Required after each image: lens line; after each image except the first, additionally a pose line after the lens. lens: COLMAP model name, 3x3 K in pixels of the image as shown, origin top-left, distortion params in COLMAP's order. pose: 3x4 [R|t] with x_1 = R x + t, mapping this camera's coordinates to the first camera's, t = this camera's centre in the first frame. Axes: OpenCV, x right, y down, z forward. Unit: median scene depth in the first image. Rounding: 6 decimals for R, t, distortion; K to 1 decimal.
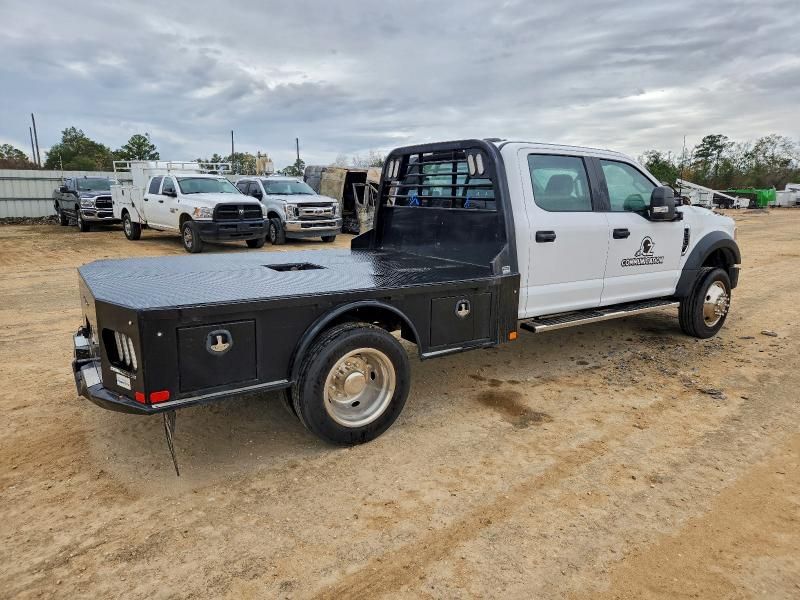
lens RADIAL K [[535.9, 0, 399.3], [0, 535.9, 299.1], [0, 0, 1]] dist [0.037096, -0.026164]
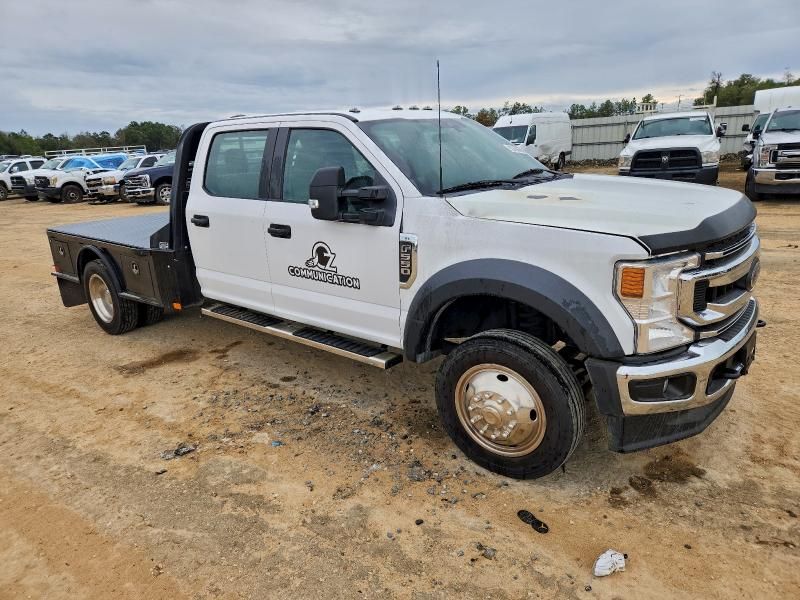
lens RADIAL K [[535.9, 0, 397.9], [0, 535.9, 299.2], [0, 0, 1]] dist [0.037096, -0.026164]
pose [[0.287245, 0.247464, -0.925339, 1.138197], [-0.129723, 0.967201, 0.218391, -0.207493], [0.949032, 0.057306, 0.309926, 0.896981]]
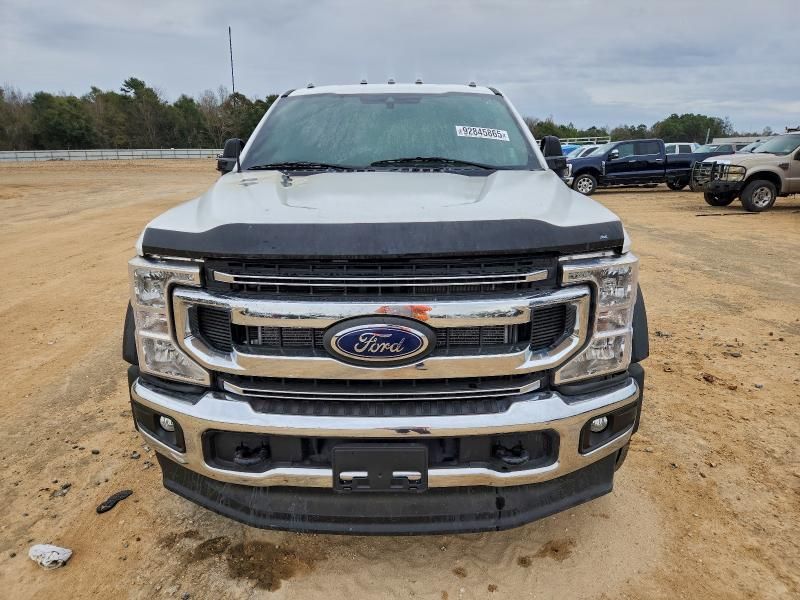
lens RADIAL K [[535.9, 0, 398.2], [0, 535.9, 304.6], [0, 0, 1]] dist [0.037096, -0.026164]
pose [[-0.560974, 0.224560, -0.796794, 0.969393], [-0.149240, 0.919302, 0.364157, -0.304531], [0.814270, 0.323197, -0.482192, 1.591022]]
